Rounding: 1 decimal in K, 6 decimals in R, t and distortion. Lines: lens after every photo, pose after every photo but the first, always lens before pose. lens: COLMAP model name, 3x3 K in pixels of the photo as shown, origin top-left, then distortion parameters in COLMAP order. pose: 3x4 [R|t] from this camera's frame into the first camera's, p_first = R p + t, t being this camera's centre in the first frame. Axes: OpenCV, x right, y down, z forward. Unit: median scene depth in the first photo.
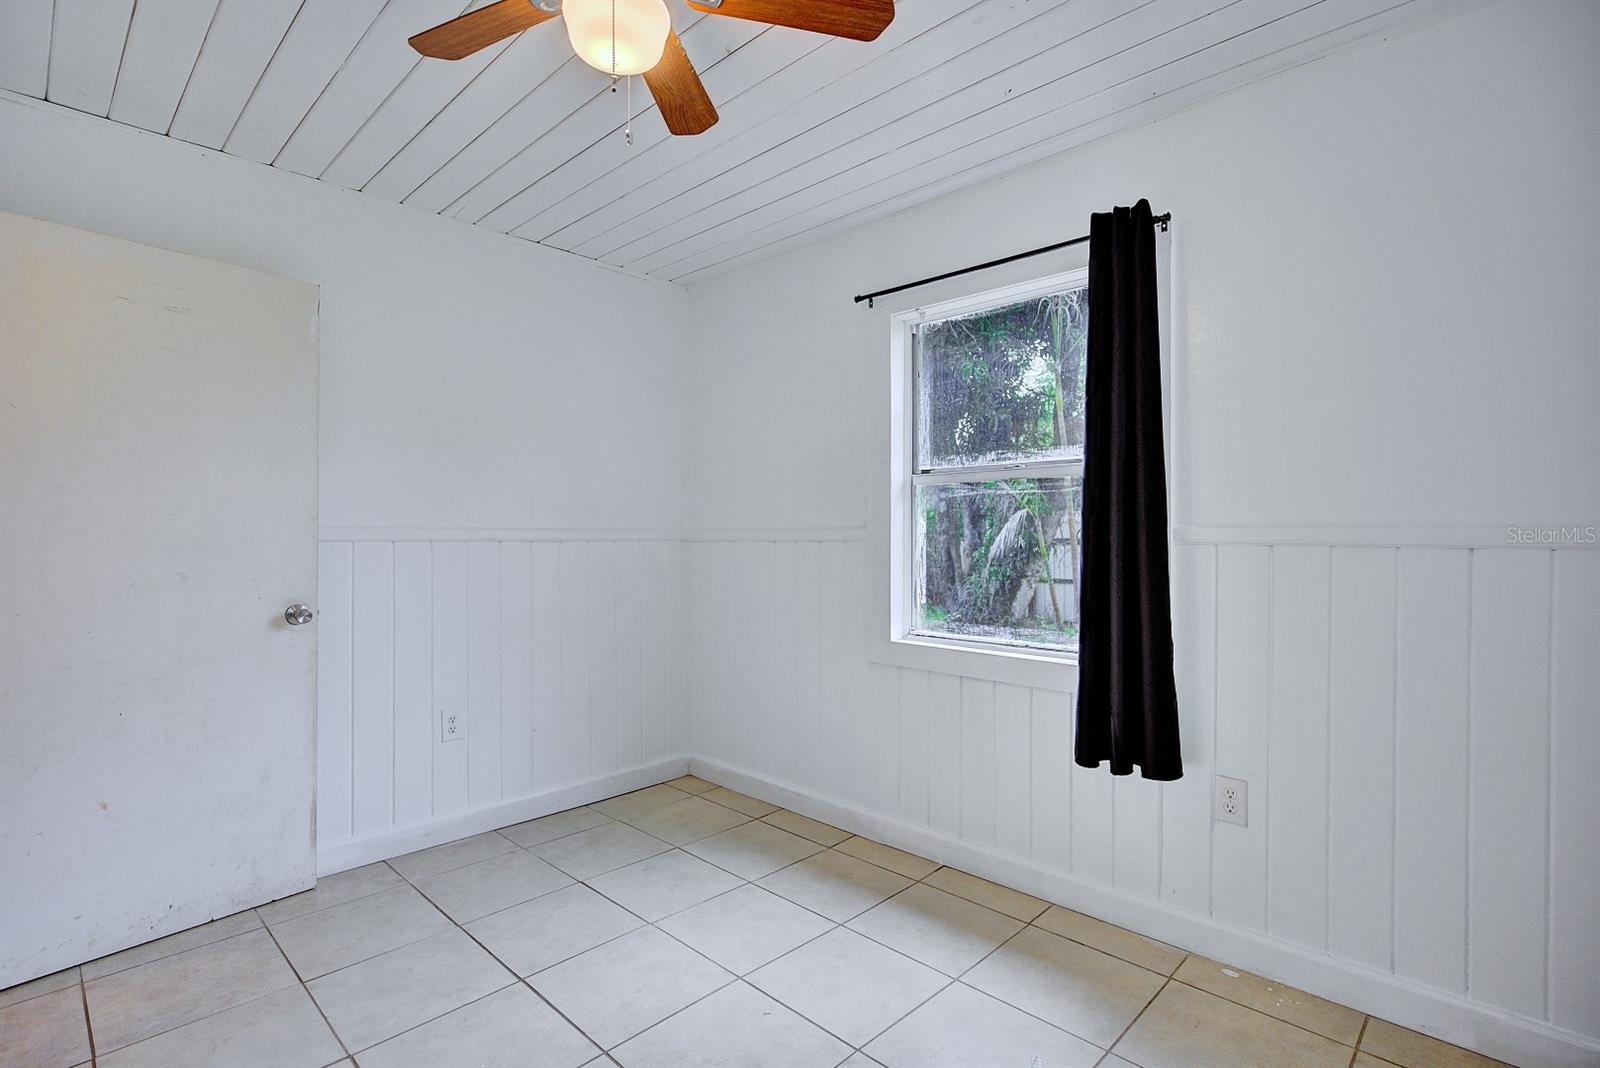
lens RADIAL K [[763.7, 0, 793.8], [0, 763.7, 532.4], [0, 0, 1]] dist [0.001597, -0.000087]
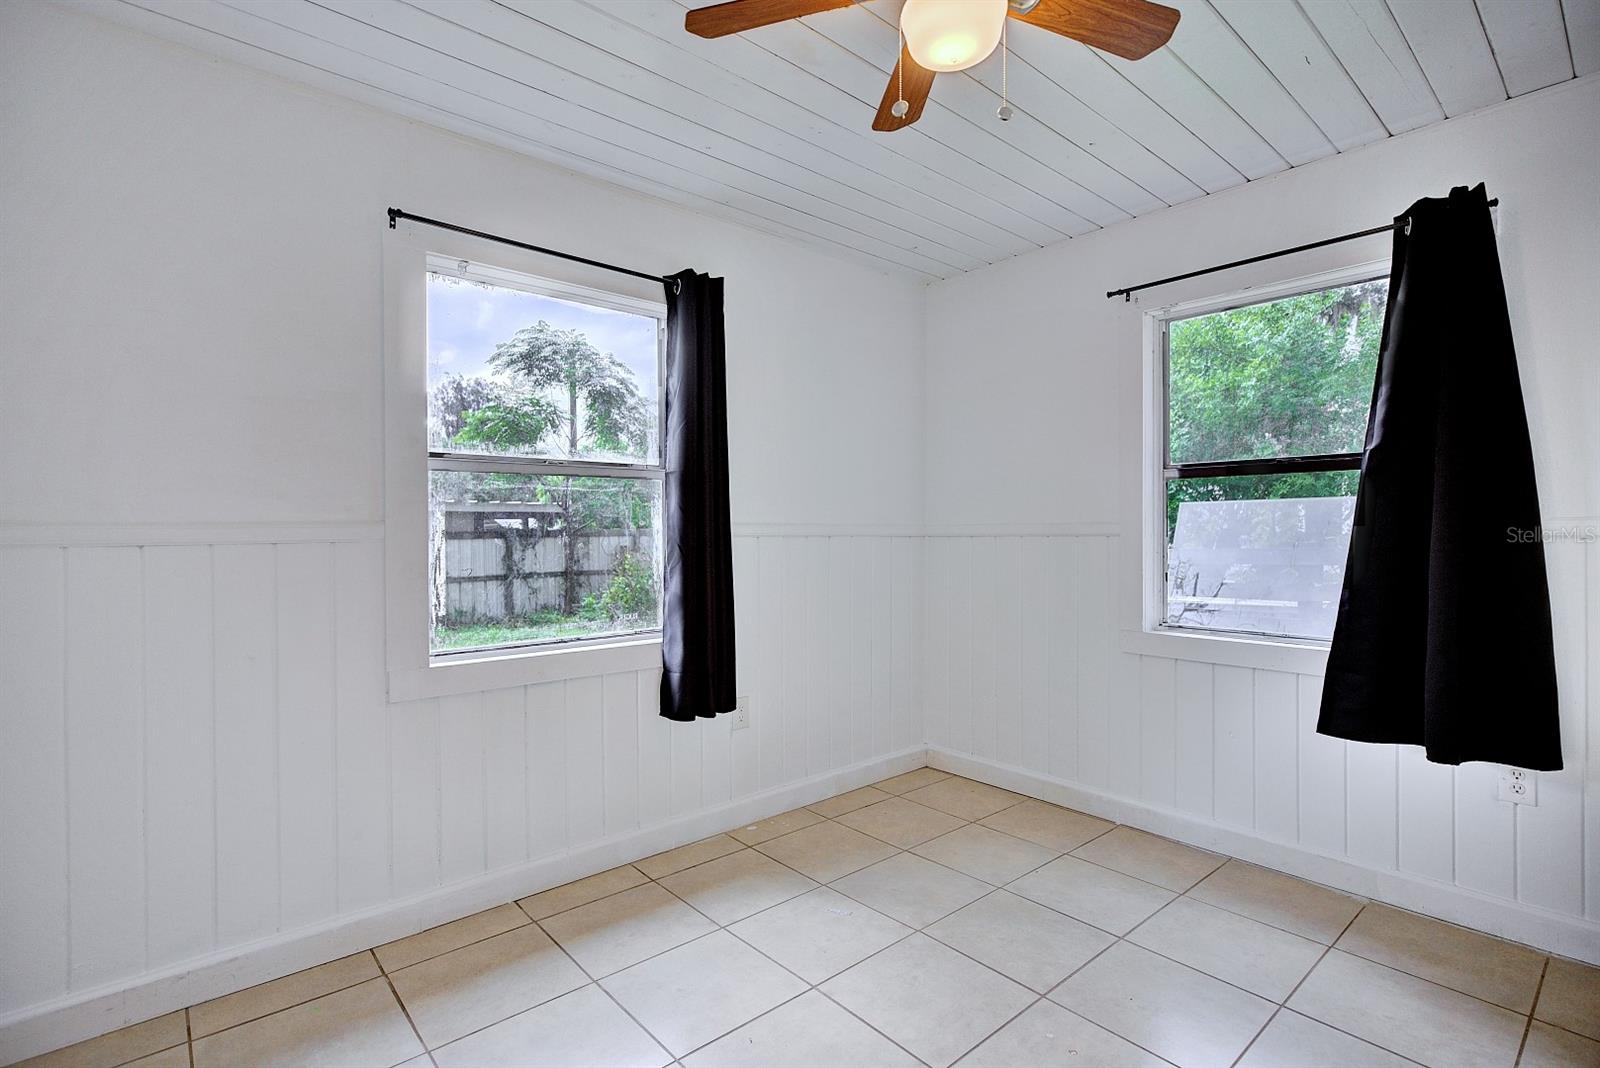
lens RADIAL K [[763.7, 0, 793.8], [0, 763.7, 532.4], [0, 0, 1]] dist [0.001597, -0.000087]
pose [[0.081681, 0.000783, 0.996658, -0.997413], [0.005739, 0.999983, -0.001256, 0.010929], [-0.996642, 0.005822, 0.081675, 0.894273]]
